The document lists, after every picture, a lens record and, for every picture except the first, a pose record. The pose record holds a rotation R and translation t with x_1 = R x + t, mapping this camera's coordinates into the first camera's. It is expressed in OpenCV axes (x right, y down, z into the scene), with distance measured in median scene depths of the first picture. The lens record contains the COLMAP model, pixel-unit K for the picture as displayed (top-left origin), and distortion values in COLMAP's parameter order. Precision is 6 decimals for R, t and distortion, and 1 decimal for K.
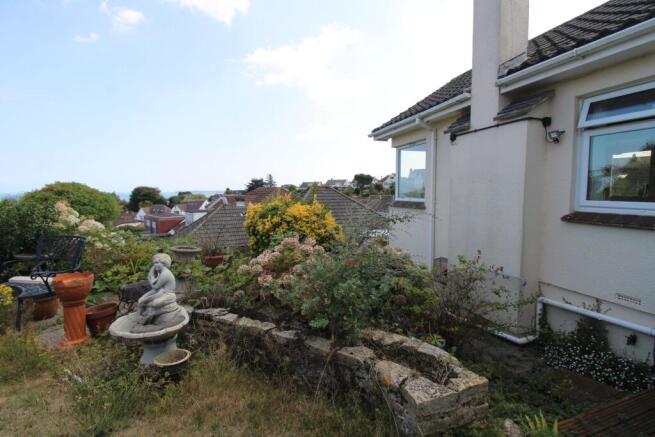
lens RADIAL K [[306.6, 0, 326.1], [0, 306.6, 216.0], [0, 0, 1]] dist [-0.000085, -0.013815]
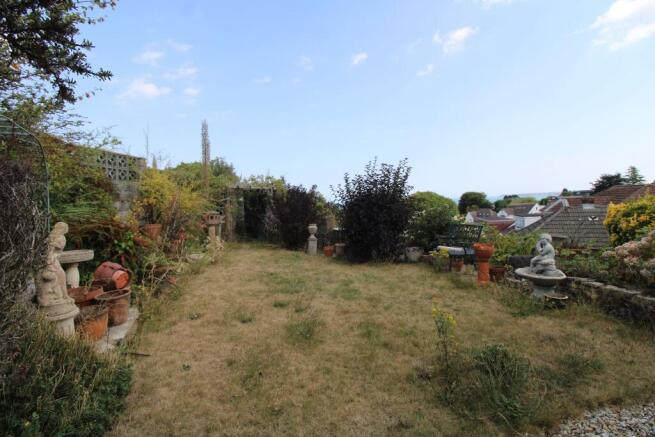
lens RADIAL K [[306.6, 0, 326.1], [0, 306.6, 216.0], [0, 0, 1]] dist [-0.000085, -0.013815]
pose [[0.563234, 0.013257, -0.826191, 0.017120], [-0.024864, 0.999690, -0.000910, 0.007358], [0.825923, 0.021055, 0.563389, -0.106301]]
